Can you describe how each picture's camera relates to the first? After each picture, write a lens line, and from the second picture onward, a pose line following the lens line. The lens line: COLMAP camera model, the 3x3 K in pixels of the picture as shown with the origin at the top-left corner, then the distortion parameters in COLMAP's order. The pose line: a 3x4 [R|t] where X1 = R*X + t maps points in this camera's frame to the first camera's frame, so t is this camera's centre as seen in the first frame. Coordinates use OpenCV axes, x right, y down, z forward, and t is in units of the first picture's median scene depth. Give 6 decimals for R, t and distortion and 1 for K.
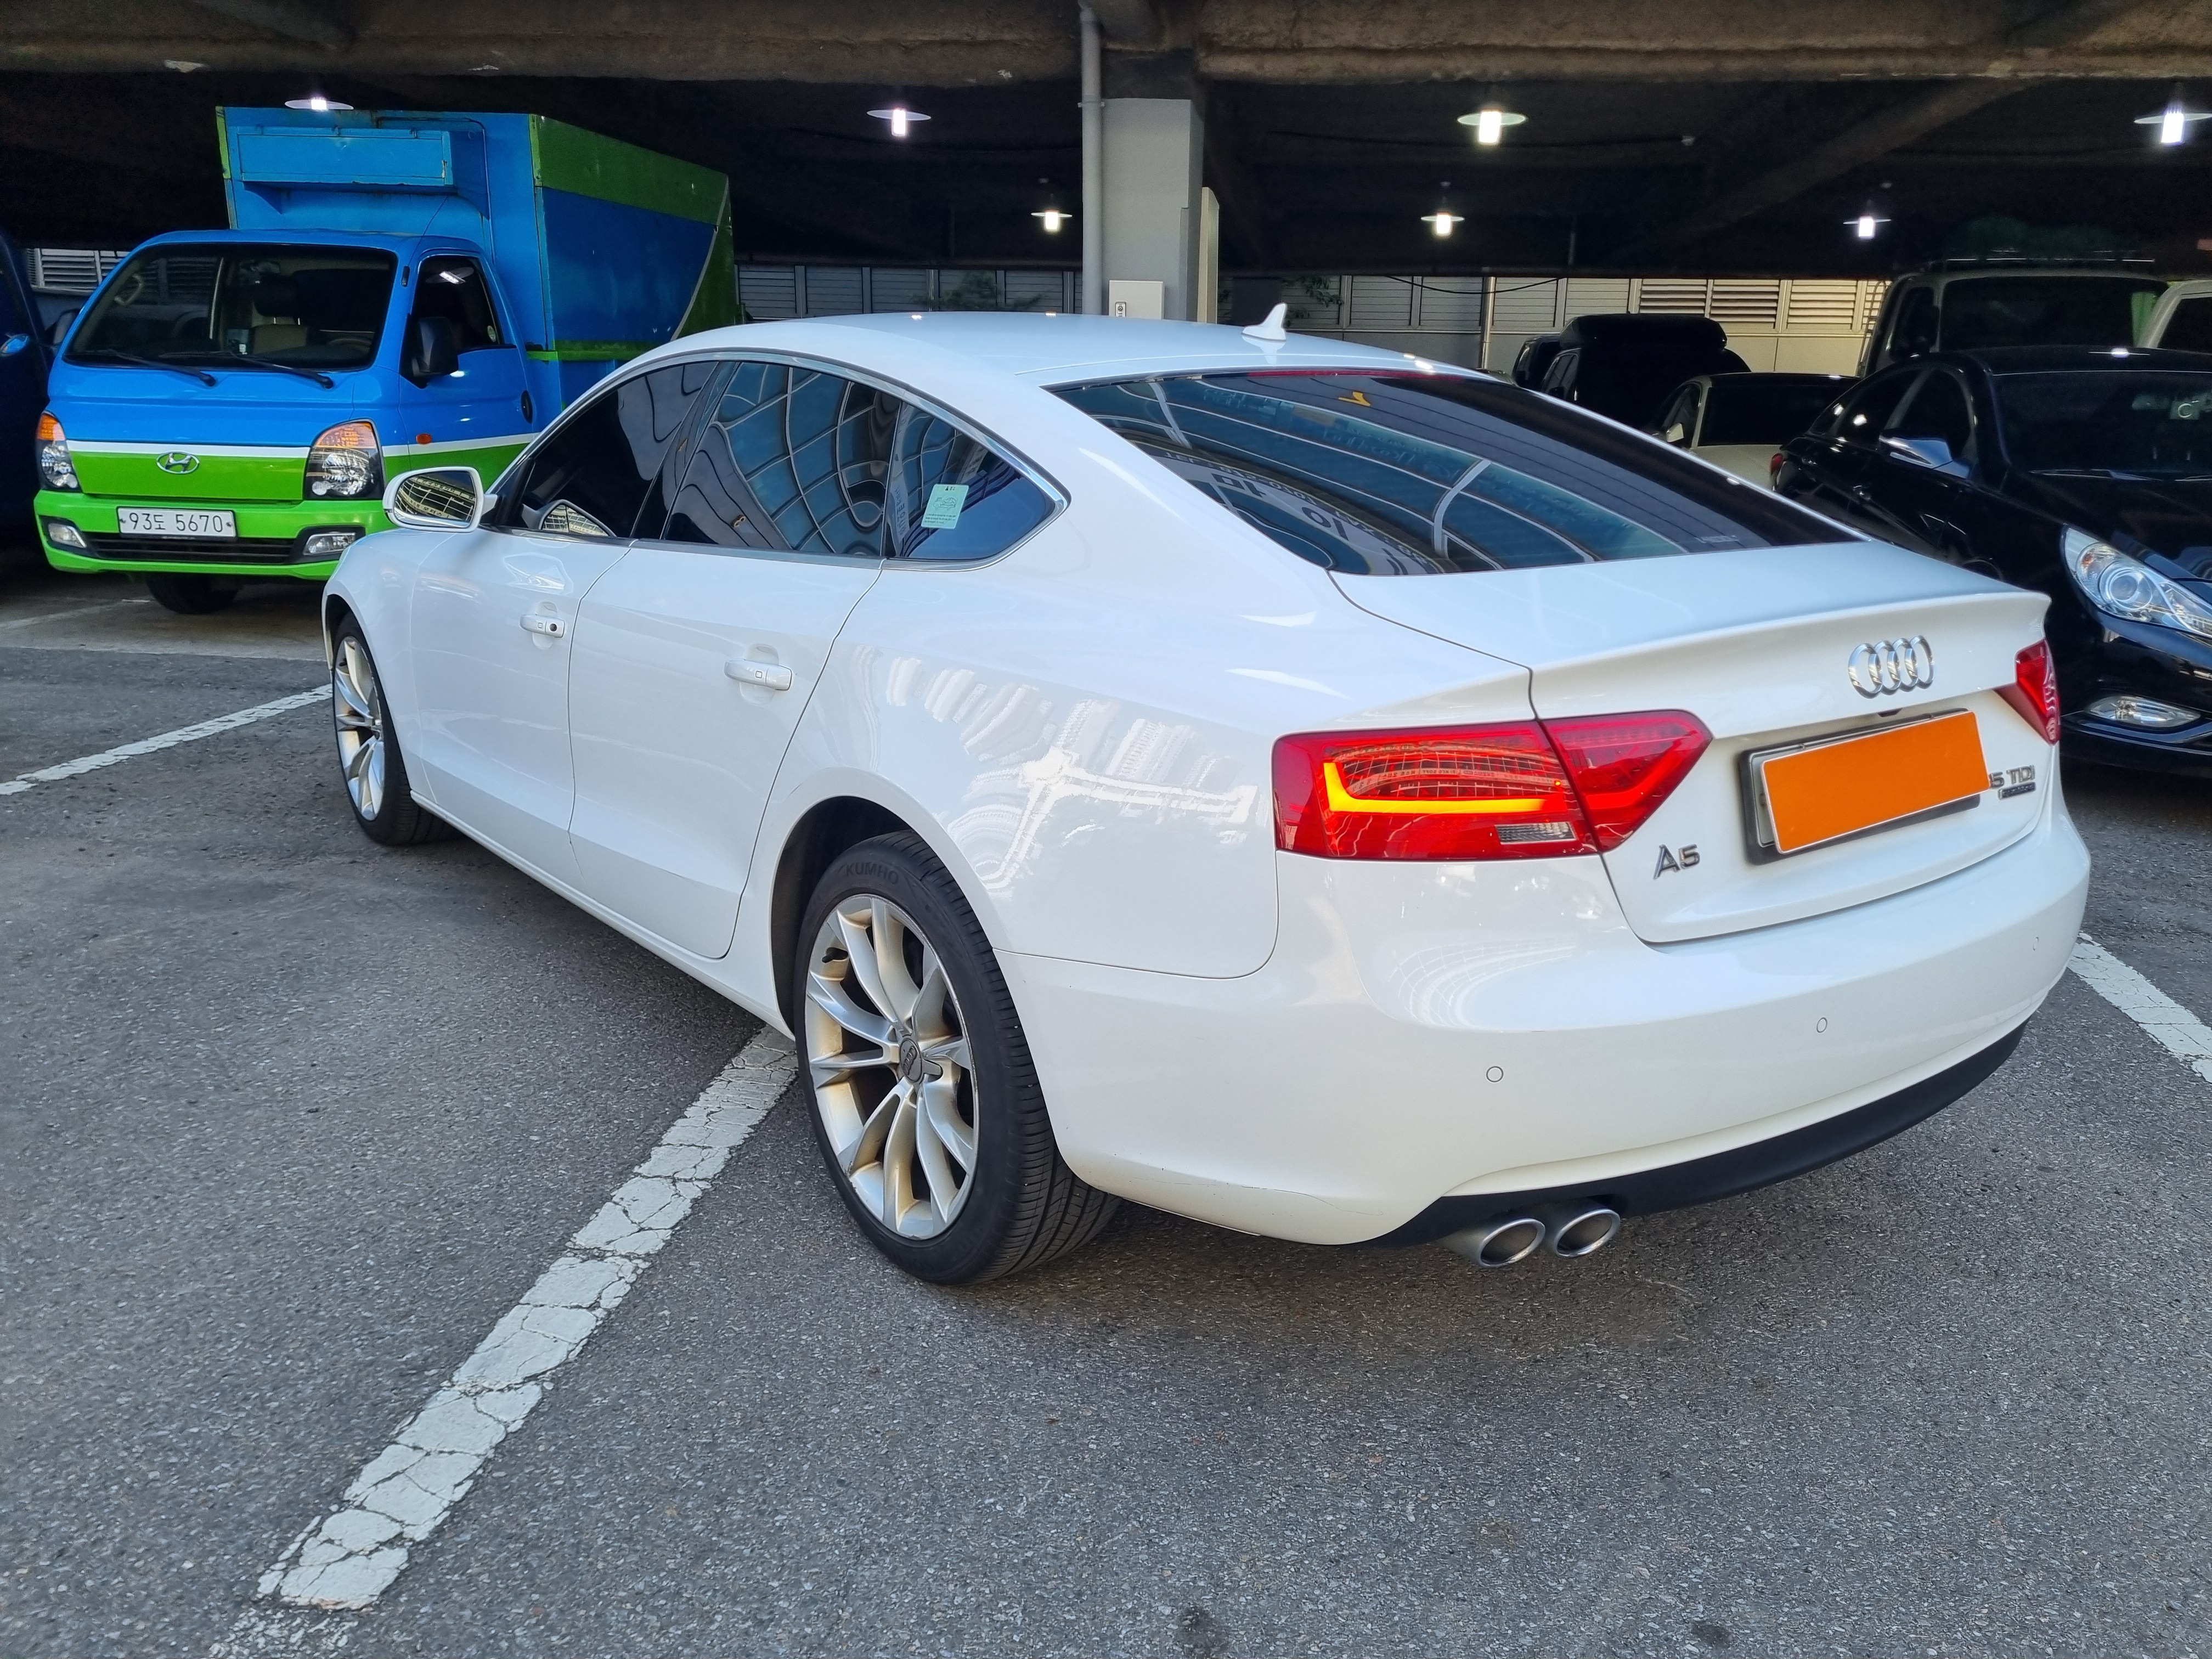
lens RADIAL K [[1650.0, 0, 1160.2], [0, 1650.0, 811.9], [0, 0, 1]] dist [0.062290, -0.050773]
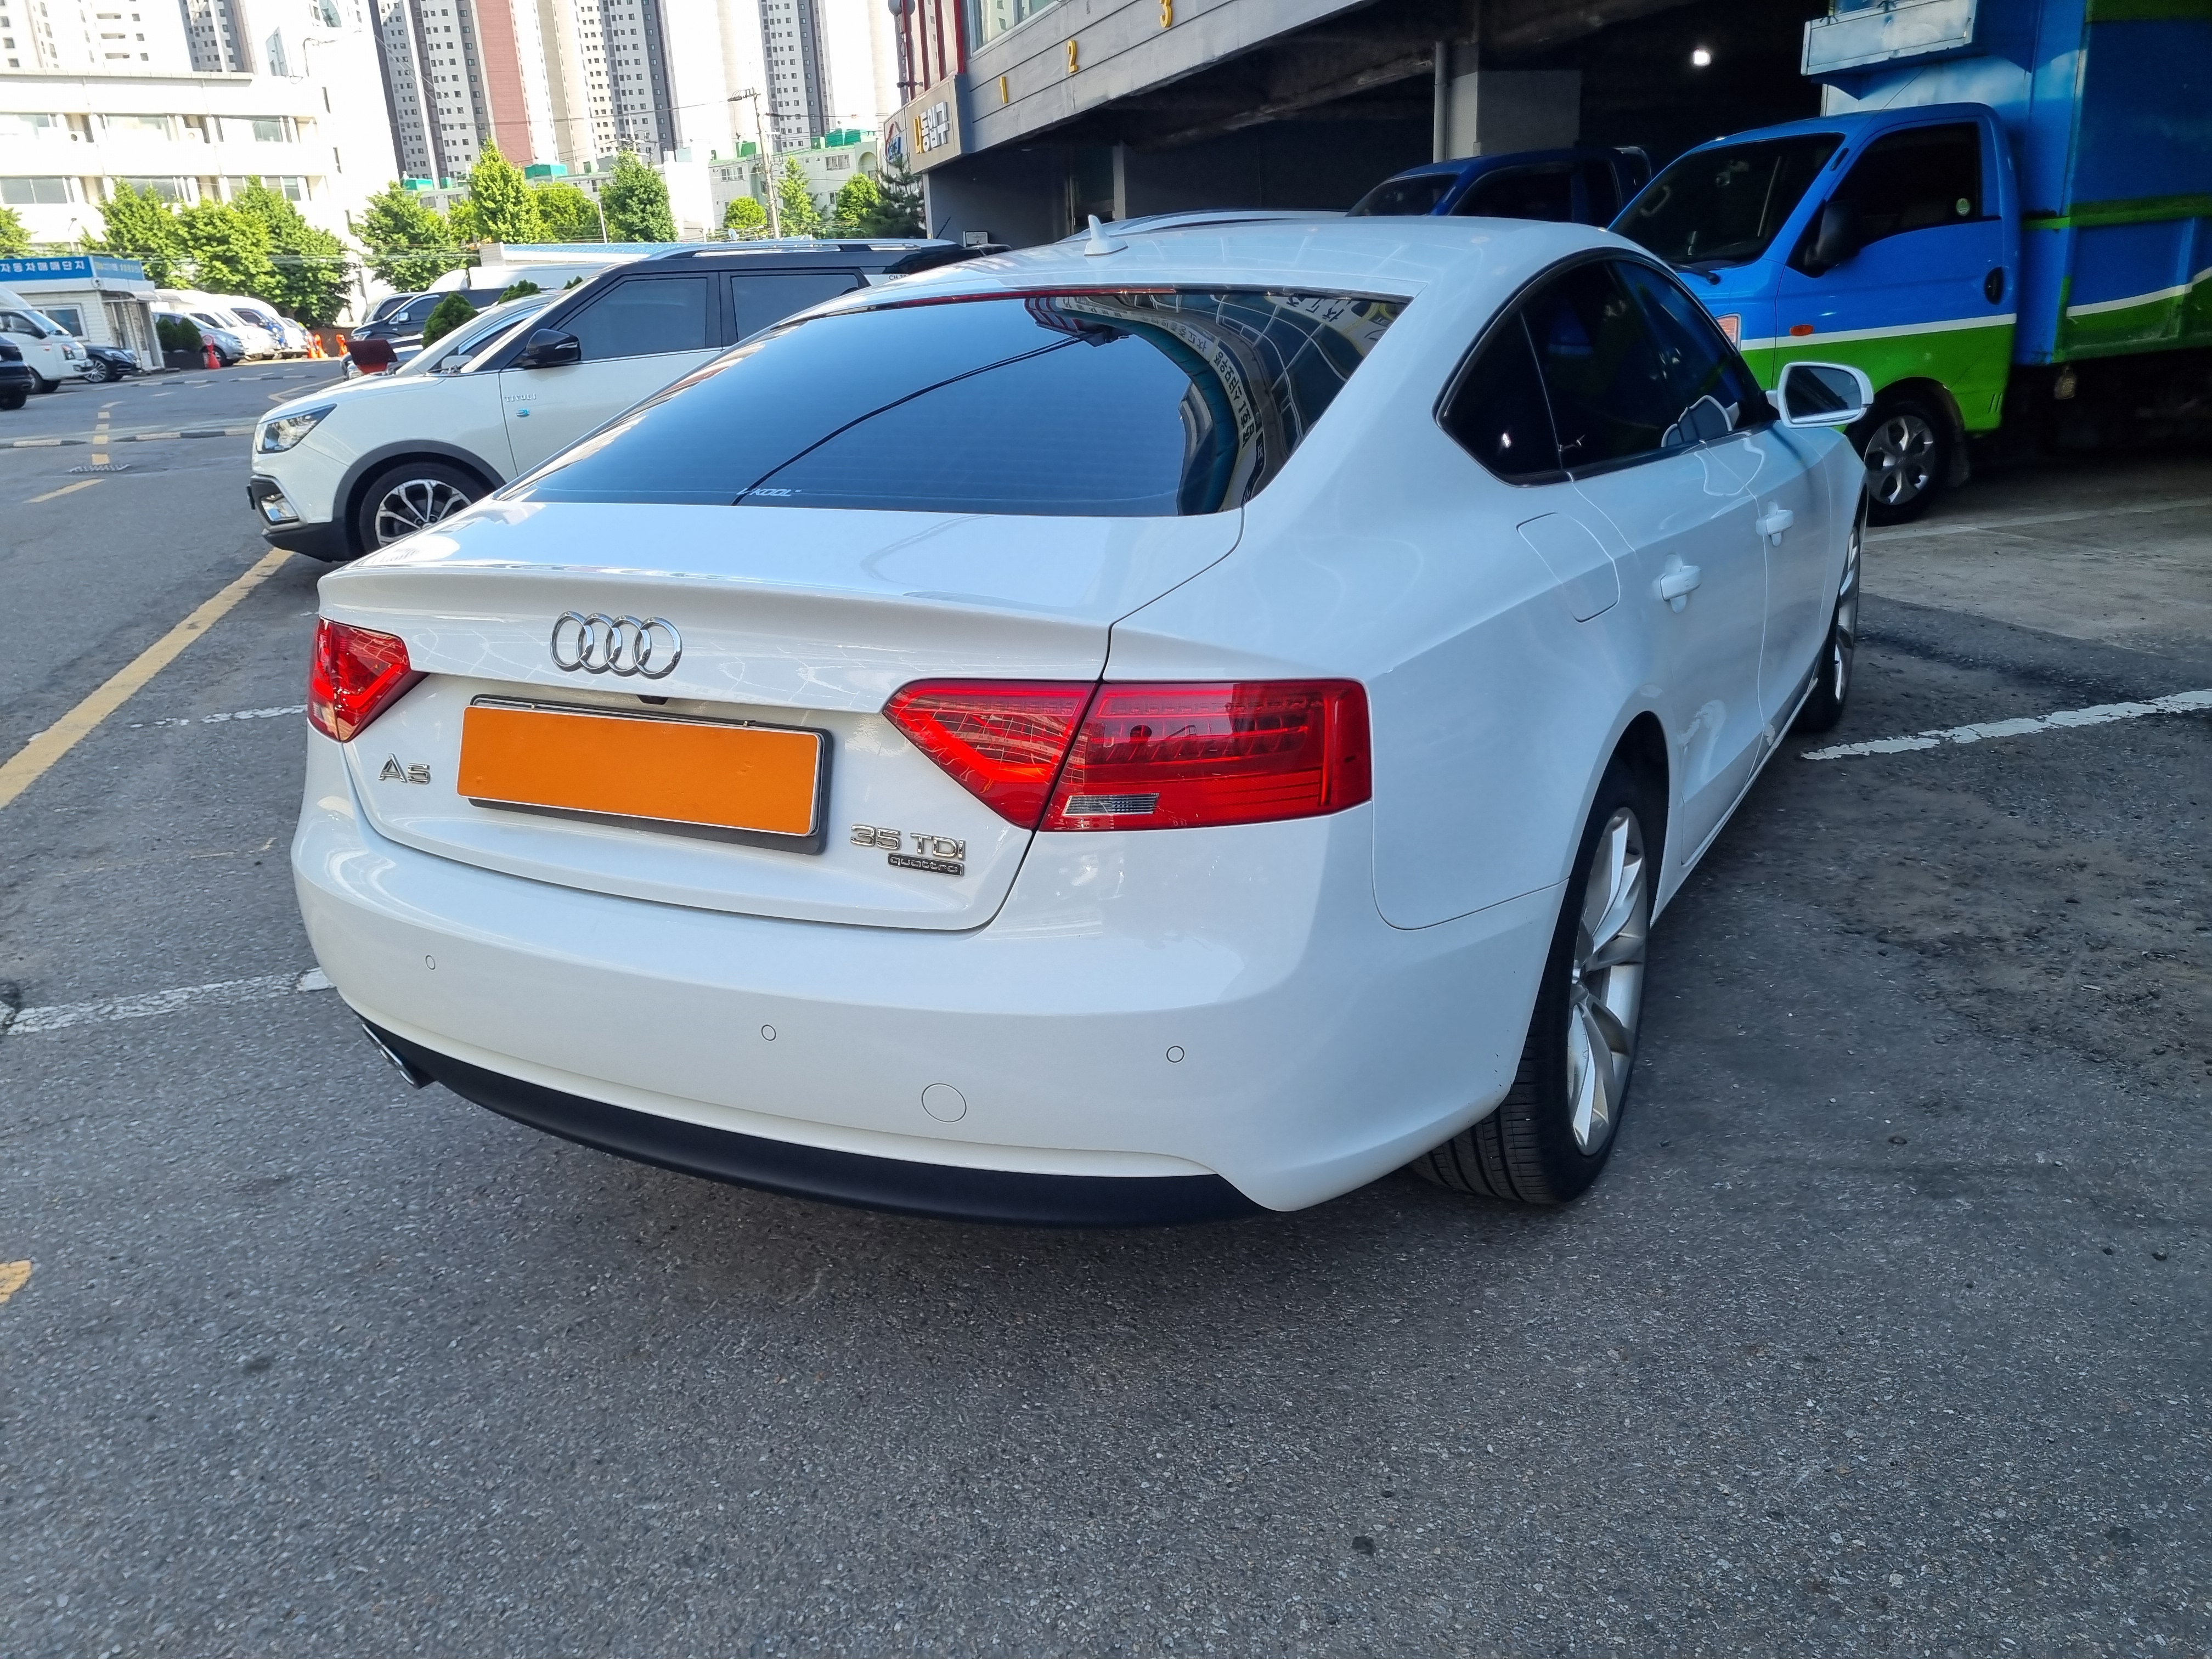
lens RADIAL K [[1665.3, 0, 1102.7], [0, 1665.3, 849.2], [0, 0, 1]] dist [0.050981, -0.037132]
pose [[0.392424, 0.253780, -0.884081, 0.357436], [-0.173637, 0.964340, 0.199745, -0.054052], [0.903246, 0.075125, 0.422496, 0.226809]]
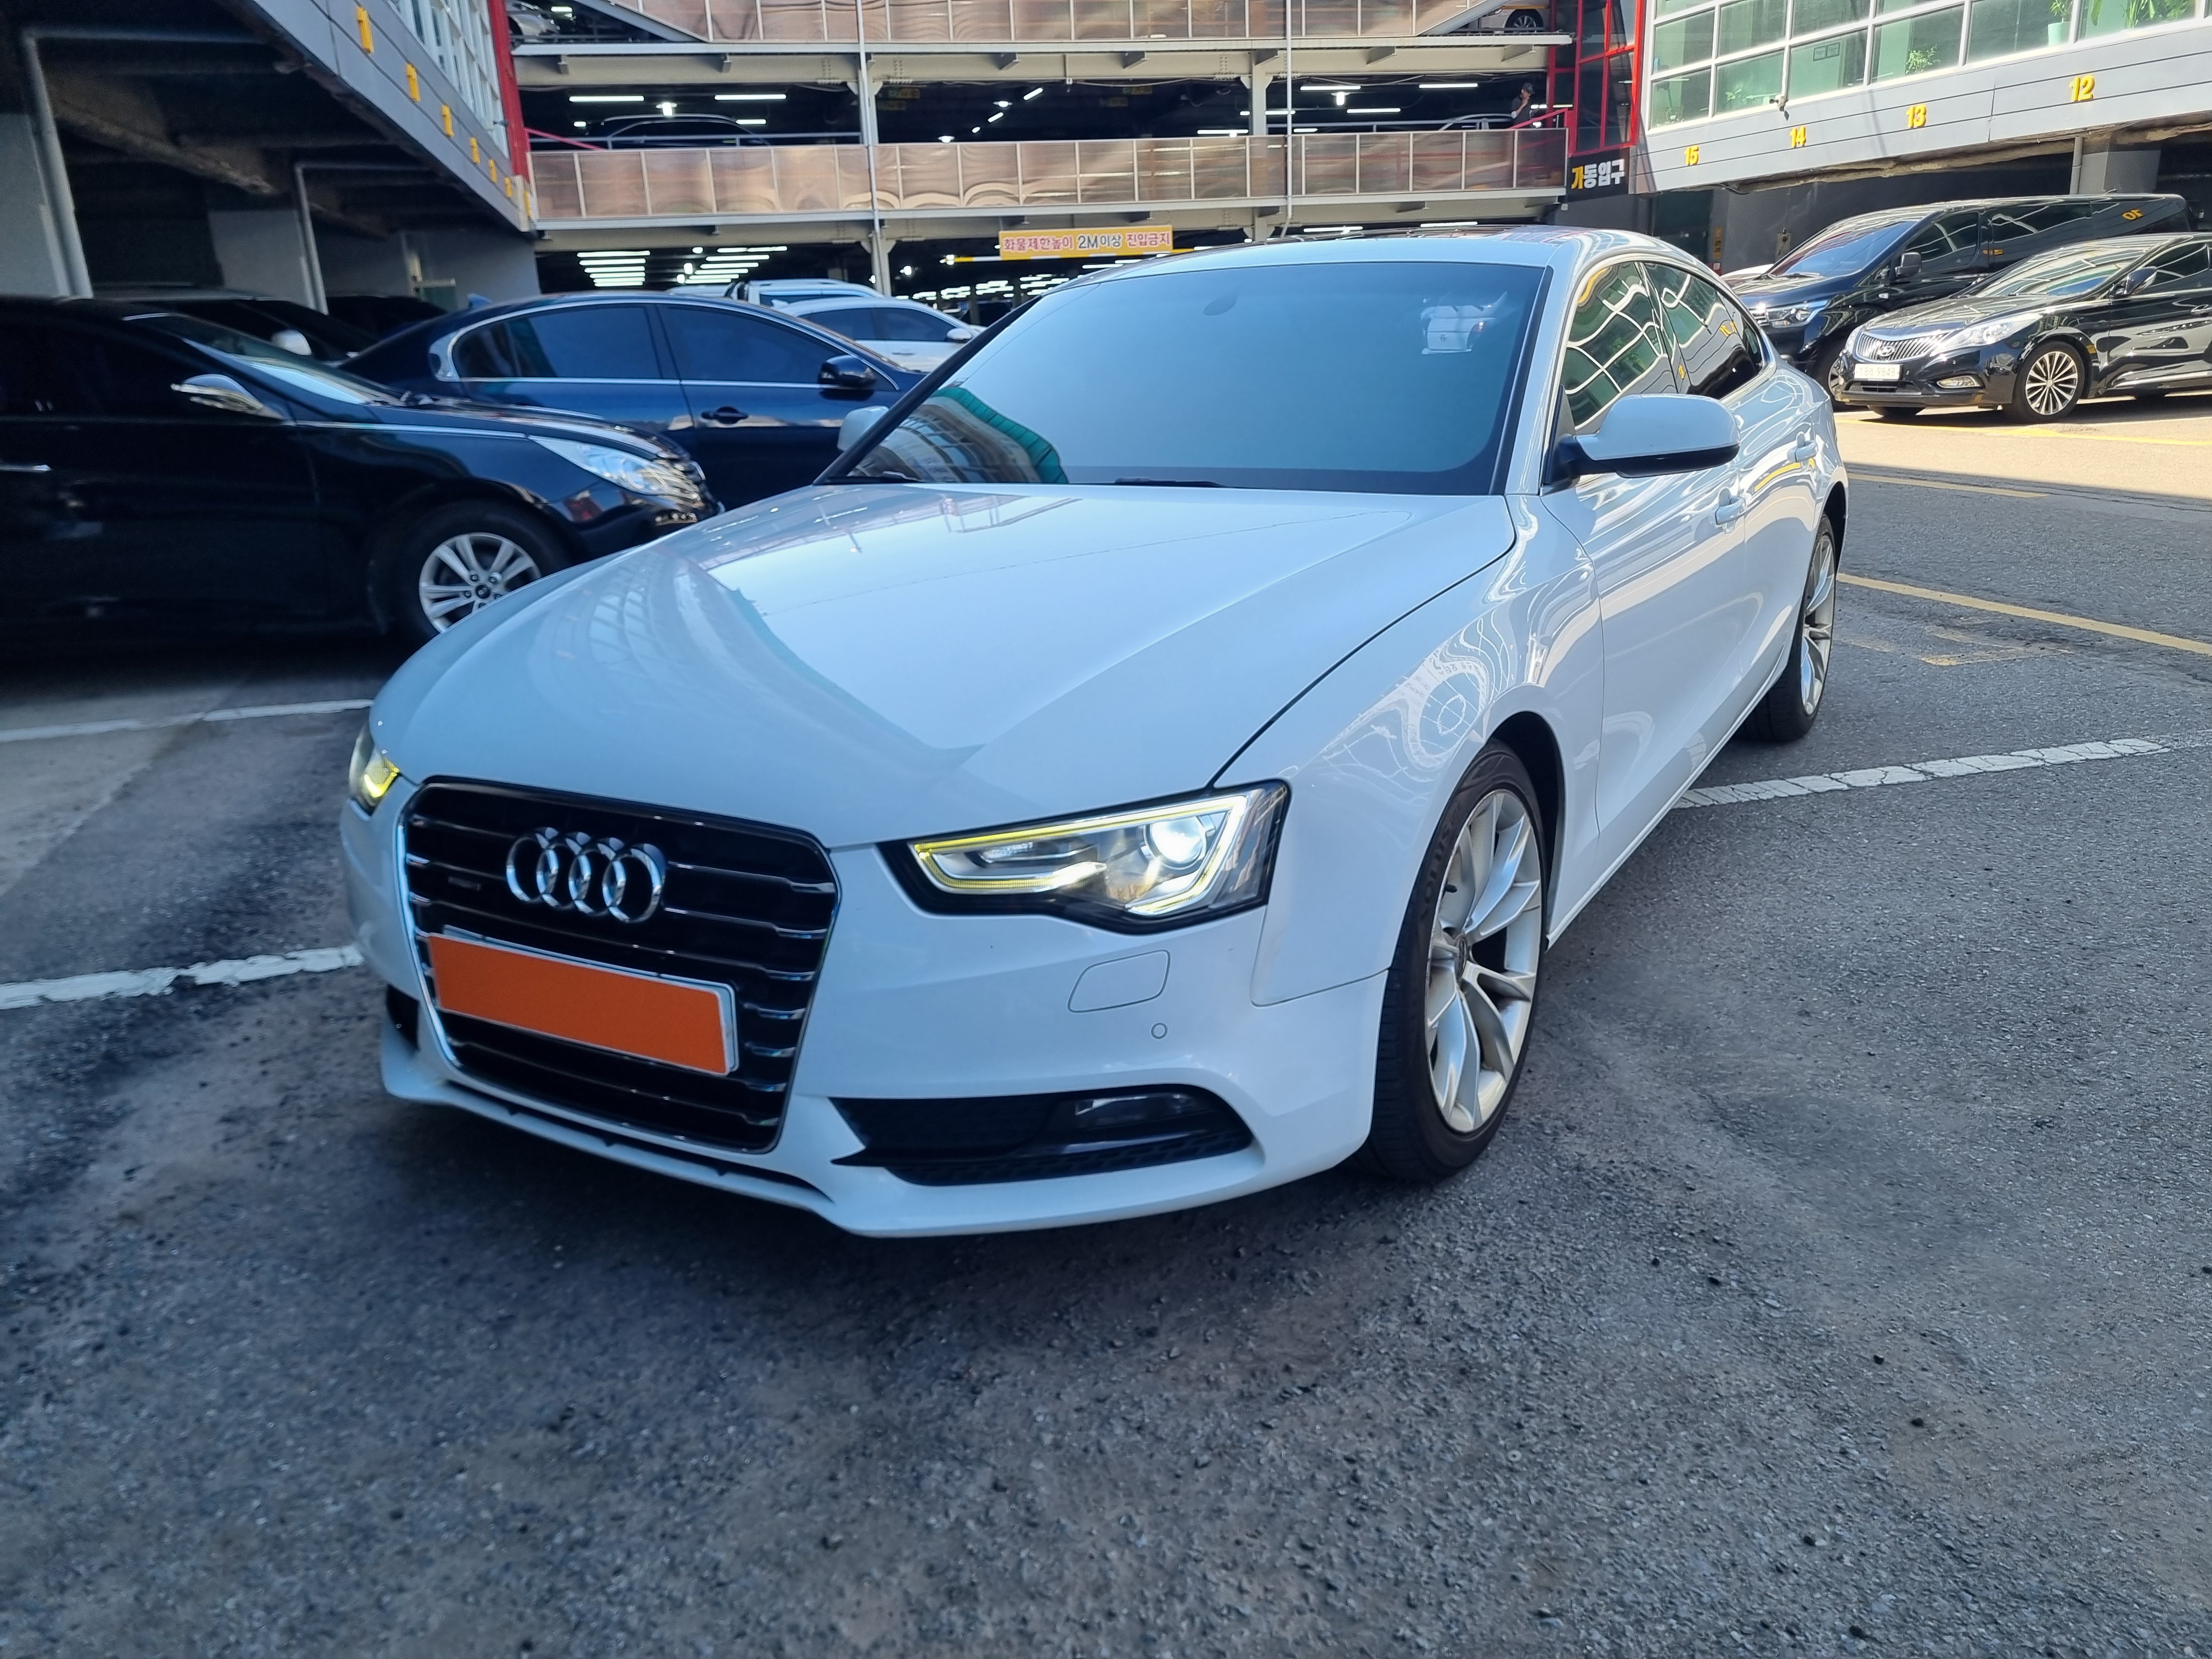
lens RADIAL K [[1665.3, 0, 1102.7], [0, 1665.3, 849.2], [0, 0, 1]] dist [0.050981, -0.037132]
pose [[-0.348765, -0.288296, 0.891767, -0.517982], [0.267896, 0.881145, 0.389635, -0.185140], [-0.898106, 0.374792, -0.230079, 0.698657]]
